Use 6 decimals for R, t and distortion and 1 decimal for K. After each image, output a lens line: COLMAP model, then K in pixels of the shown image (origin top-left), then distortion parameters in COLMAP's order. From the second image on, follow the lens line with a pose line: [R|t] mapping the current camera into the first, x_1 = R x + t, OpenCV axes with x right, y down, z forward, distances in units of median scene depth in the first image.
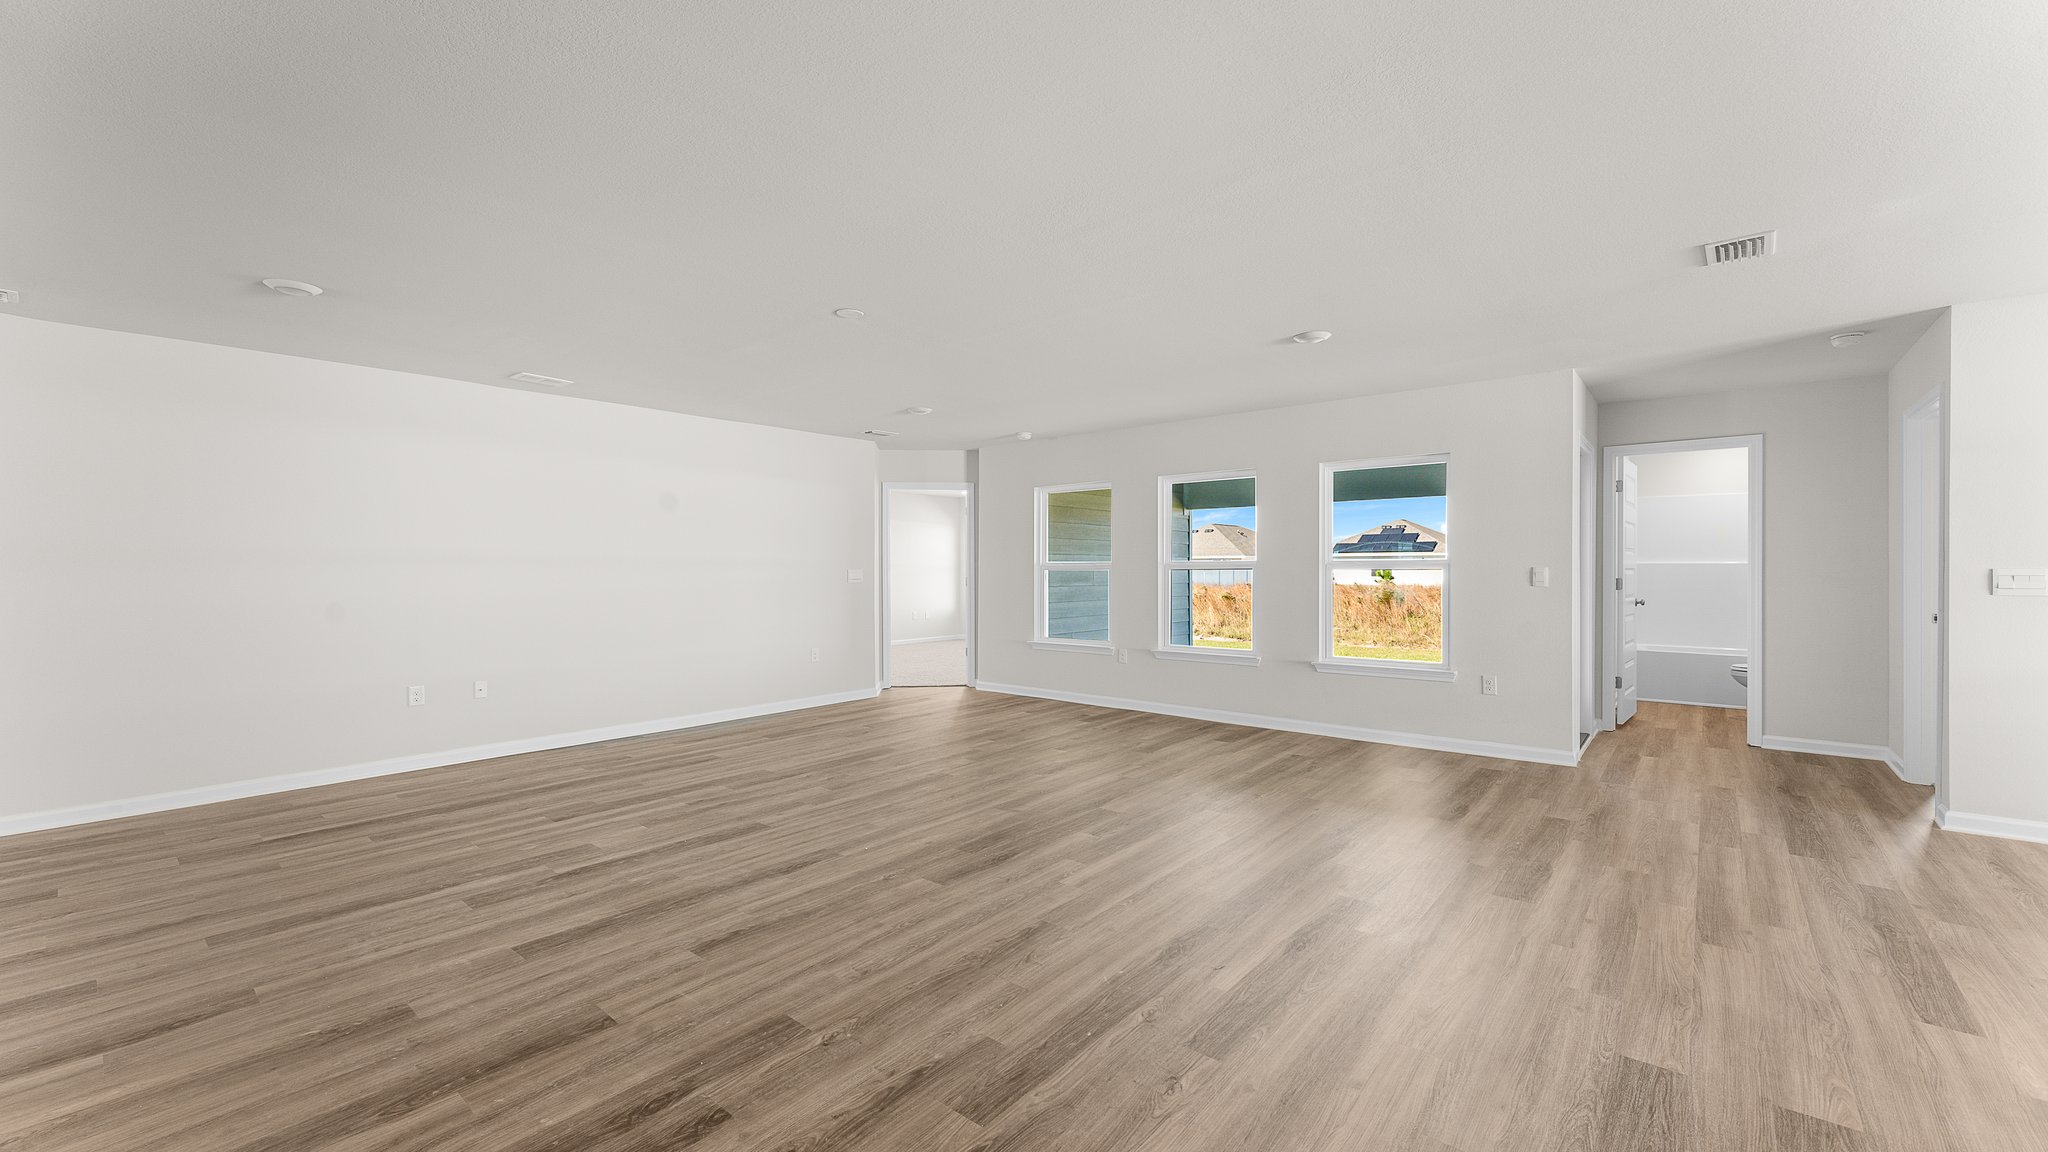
lens RADIAL K [[829.1, 0, 1065.6], [0, 829.1, 565.4], [0, 0, 1]] dist [-0.000740, -0.000552]
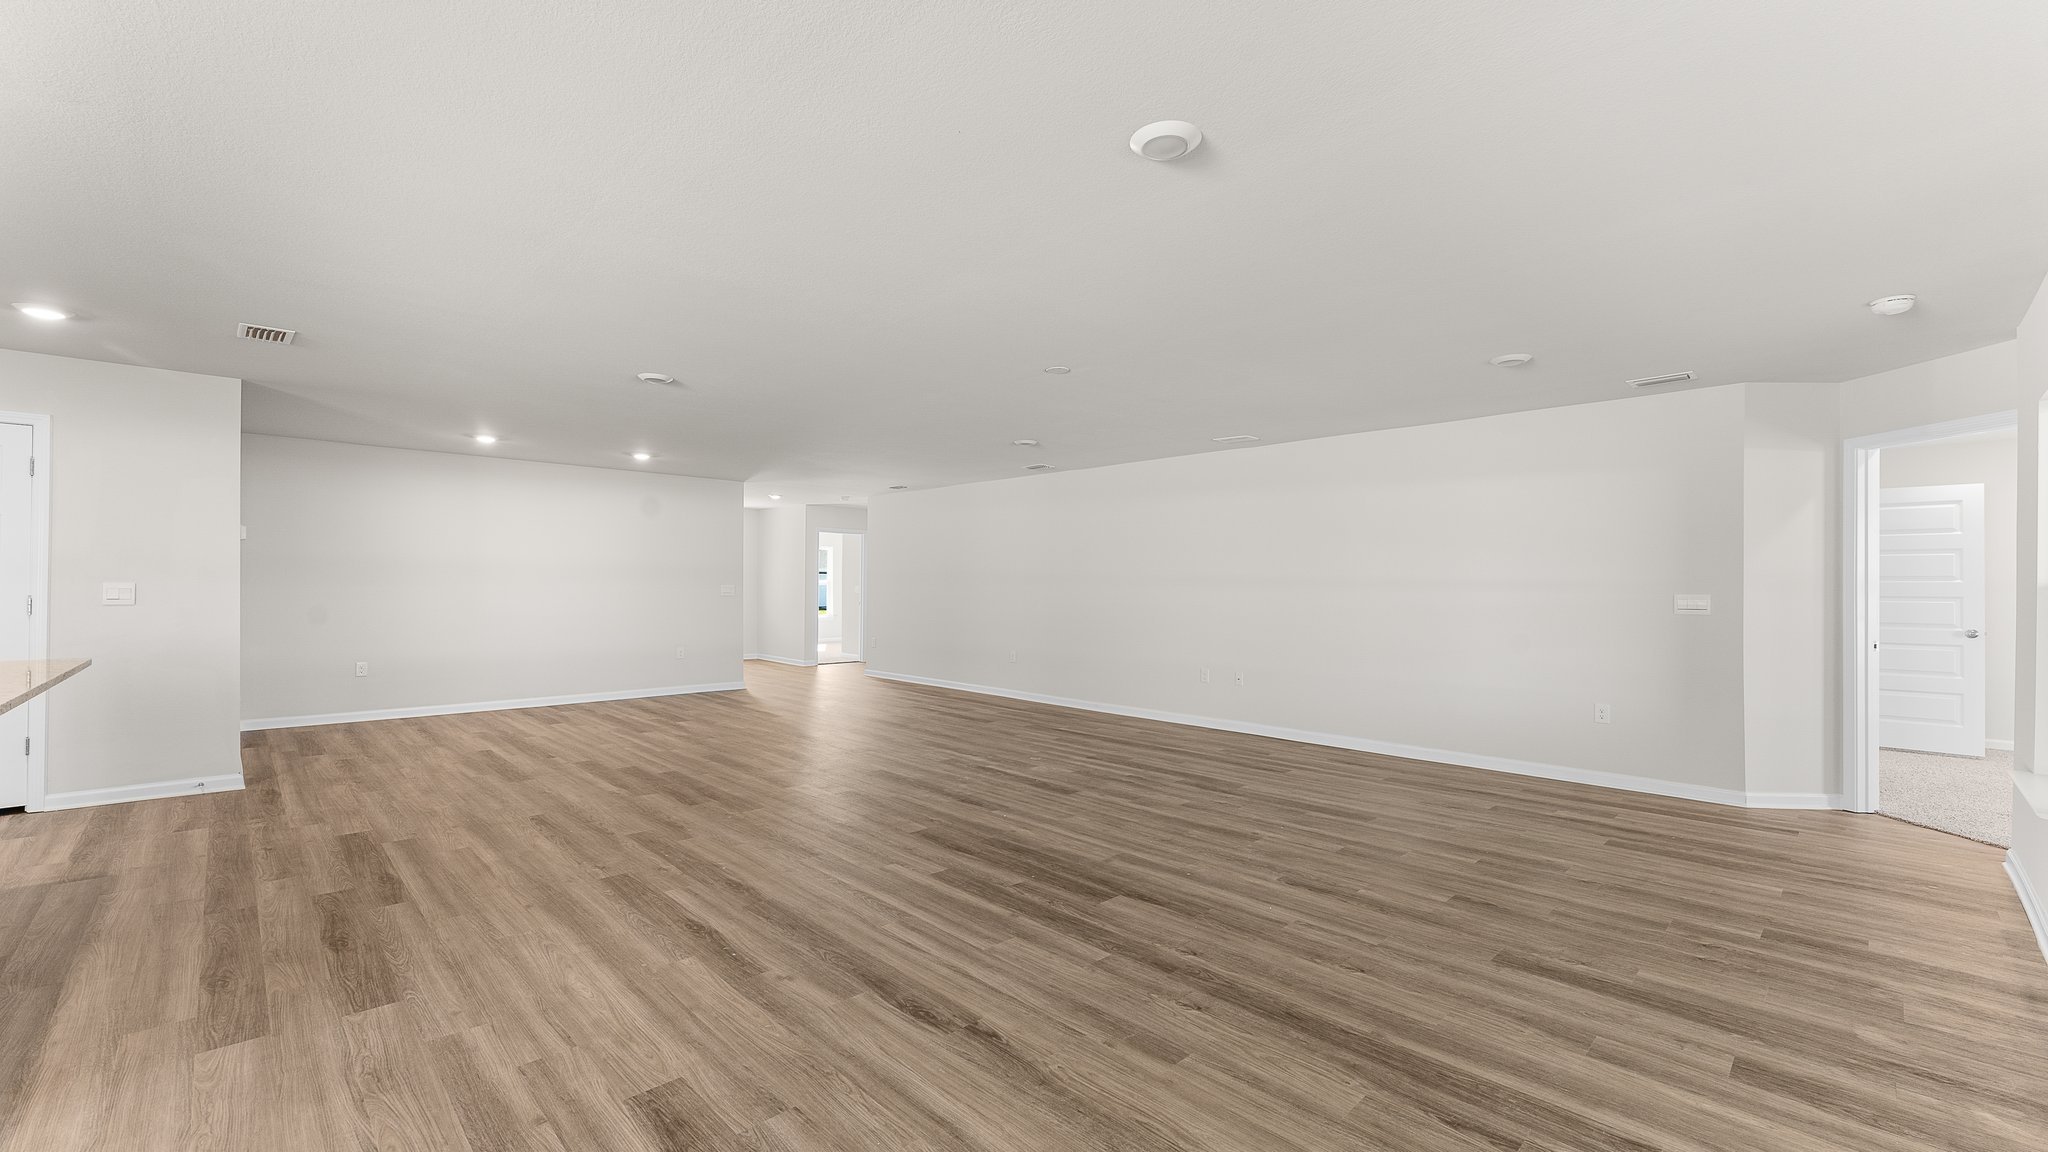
lens RADIAL K [[821.6, 0, 1008.1], [0, 821.6, 579.4], [0, 0, 1]] dist [-0.001464, 0.000161]
pose [[-0.142275, -0.004230, -0.989818, 1.053693], [-0.005816, 0.999977, -0.003437, -0.015068], [0.989810, 0.005268, -0.142296, 1.245653]]
